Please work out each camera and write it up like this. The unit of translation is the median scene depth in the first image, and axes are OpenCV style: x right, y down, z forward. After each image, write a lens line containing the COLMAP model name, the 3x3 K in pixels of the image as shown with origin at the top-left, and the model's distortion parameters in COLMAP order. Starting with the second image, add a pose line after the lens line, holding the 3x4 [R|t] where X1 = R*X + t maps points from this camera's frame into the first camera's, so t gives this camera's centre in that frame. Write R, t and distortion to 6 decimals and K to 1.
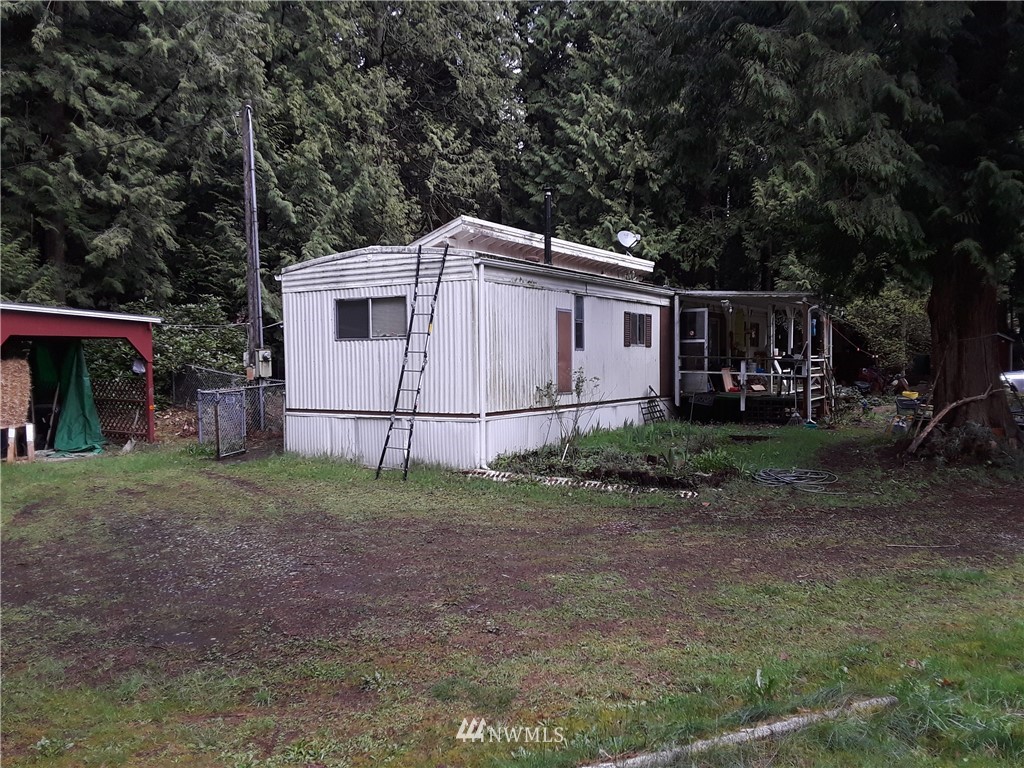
lens RADIAL K [[817.3, 0, 527.0], [0, 817.3, 400.8], [0, 0, 1]] dist [0.134228, -0.213906]
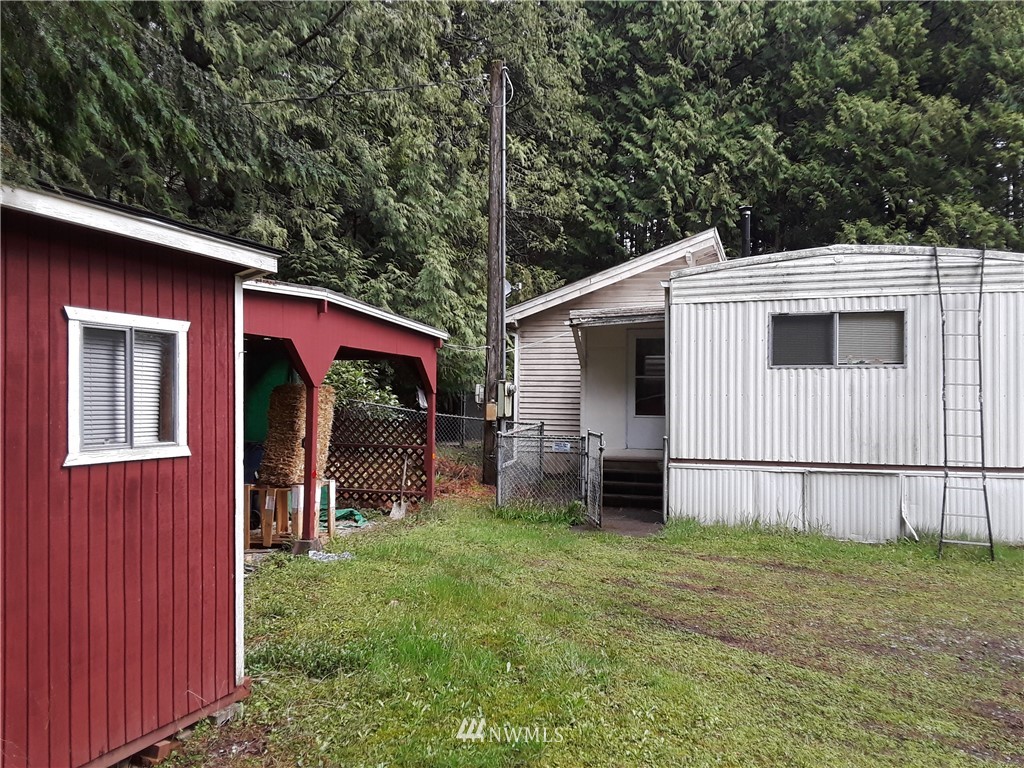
lens RADIAL K [[817.3, 0, 527.0], [0, 817.3, 400.8], [0, 0, 1]] dist [0.134228, -0.213906]
pose [[0.966154, 0.019534, 0.257225, -0.646709], [-0.004344, 0.998220, -0.059488, 0.002179], [-0.257929, 0.056357, 0.964519, 0.339022]]
